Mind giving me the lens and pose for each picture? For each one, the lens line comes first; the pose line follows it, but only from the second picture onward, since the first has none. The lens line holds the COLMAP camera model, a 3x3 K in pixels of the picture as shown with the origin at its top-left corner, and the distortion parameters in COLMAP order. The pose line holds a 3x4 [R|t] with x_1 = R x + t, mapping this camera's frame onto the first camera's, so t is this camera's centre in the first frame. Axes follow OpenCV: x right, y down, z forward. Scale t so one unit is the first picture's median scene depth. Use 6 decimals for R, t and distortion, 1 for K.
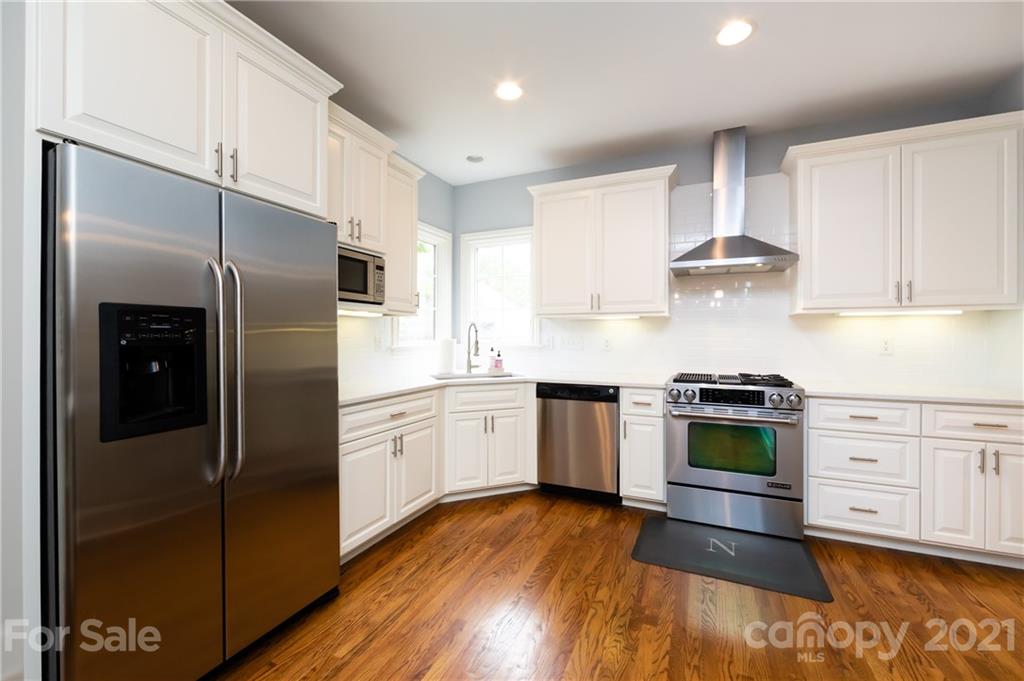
lens RADIAL K [[405.3, 0, 520.6], [0, 405.3, 337.7], [0, 0, 1]] dist [-0.006459, 0.000798]
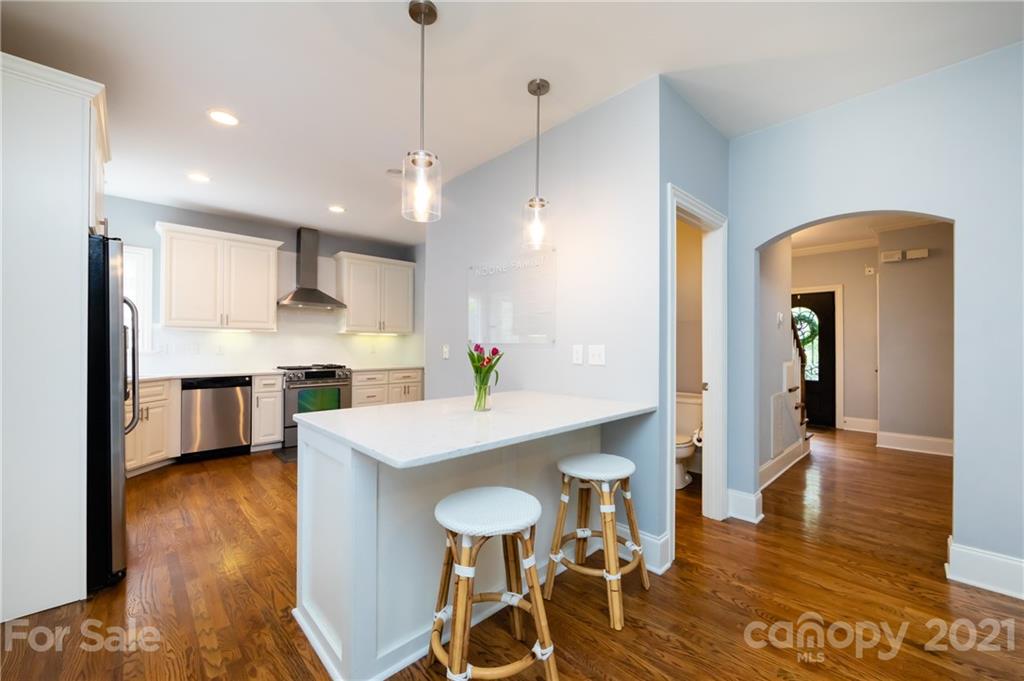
lens RADIAL K [[405.3, 0, 514.2], [0, 405.3, 333.0], [0, 0, 1]] dist [-0.006459, 0.000798]
pose [[0.378835, 0.029420, 0.924996, -0.880395], [-0.003077, 0.999529, -0.030531, -0.001659], [-0.925459, 0.008720, 0.378748, -0.575738]]
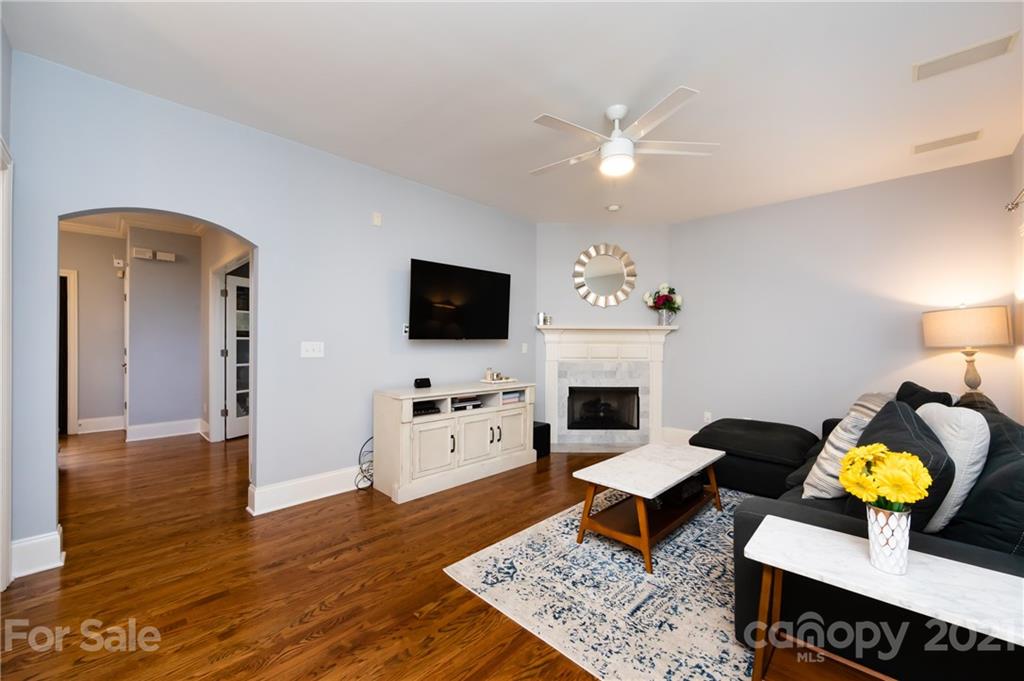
lens RADIAL K [[405.3, 0, 509.5], [0, 405.3, 345.0], [0, 0, 1]] dist [-0.006459, 0.000798]
pose [[-0.934789, -0.002979, 0.355192, -0.802470], [-0.000622, 0.999977, 0.006750, 0.001751], [-0.355204, 0.006089, -0.934769, -0.309934]]
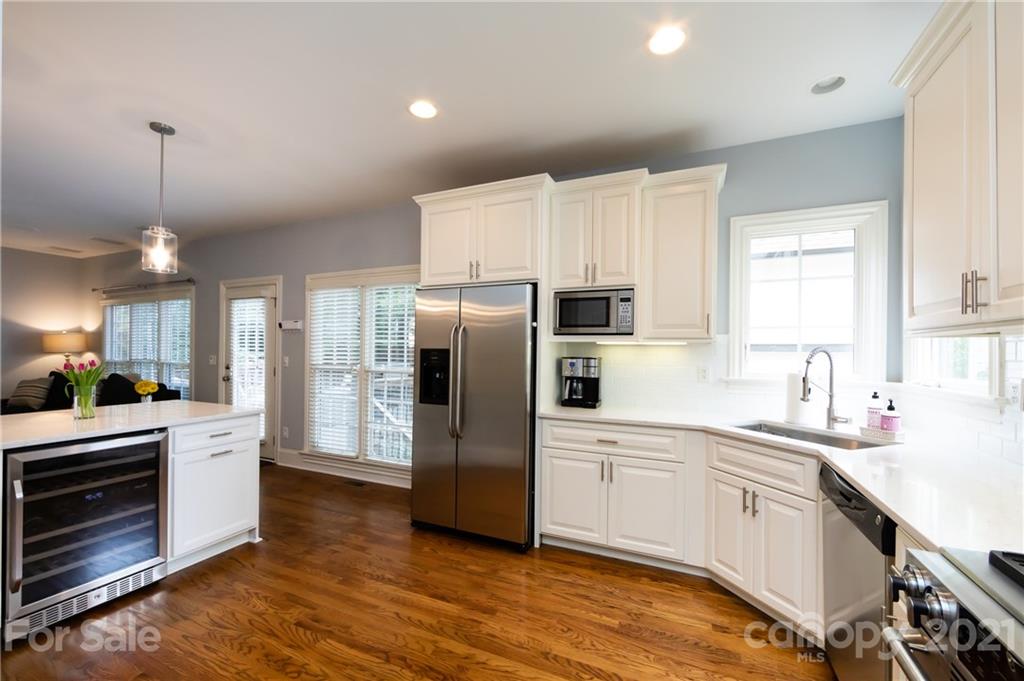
lens RADIAL K [[405.3, 0, 510.3], [0, 405.3, 349.3], [0, 0, 1]] dist [-0.006459, 0.000798]
pose [[0.002702, -0.003411, -0.999991, 0.646539], [-0.015010, 0.999881, -0.003451, -0.034241], [0.999884, 0.015019, 0.002650, 0.653291]]
